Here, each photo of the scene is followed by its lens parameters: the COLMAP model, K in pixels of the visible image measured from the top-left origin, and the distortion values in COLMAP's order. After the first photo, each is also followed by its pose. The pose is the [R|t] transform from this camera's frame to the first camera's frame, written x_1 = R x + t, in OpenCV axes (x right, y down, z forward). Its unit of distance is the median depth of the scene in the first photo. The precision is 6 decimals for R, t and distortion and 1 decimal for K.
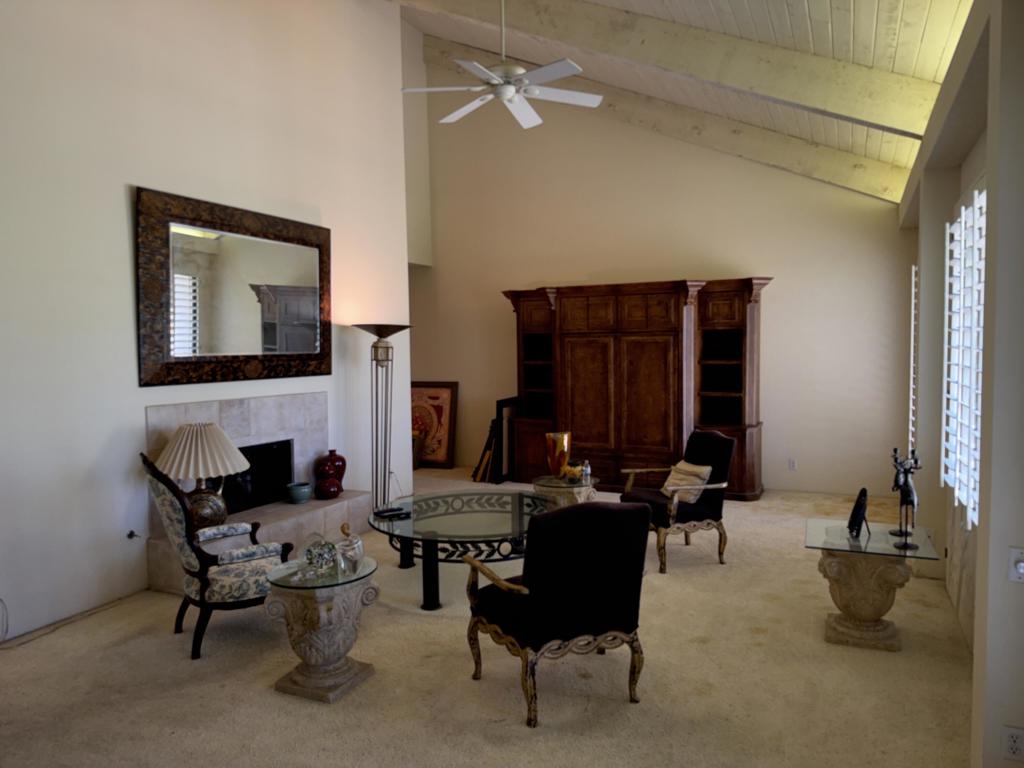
lens RADIAL K [[738.3, 0, 513.2], [0, 738.3, 381.8], [0, 0, 1]] dist [0.032220, -0.037271]
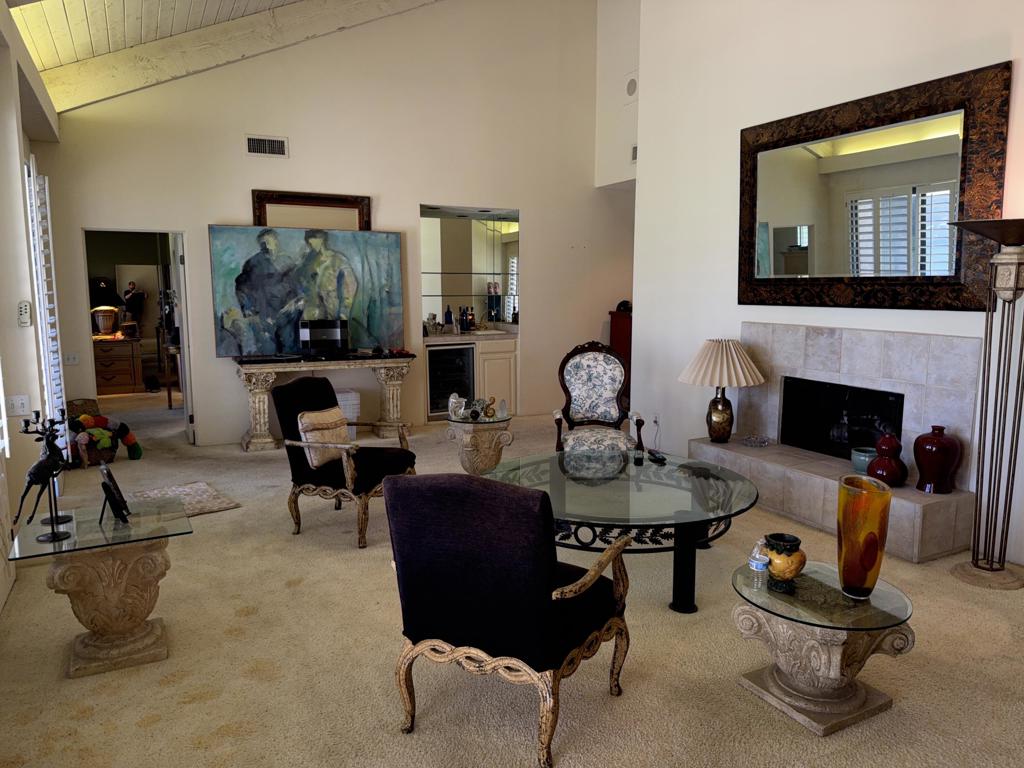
lens RADIAL K [[738.3, 0, 504.6], [0, 738.3, 385.1], [0, 0, 1]] dist [0.032220, -0.037271]
pose [[-0.630745, 0.123604, -0.766083, 0.262284], [-0.021941, 0.983997, 0.176828, -0.026917], [0.775680, 0.128342, -0.617939, 0.588571]]
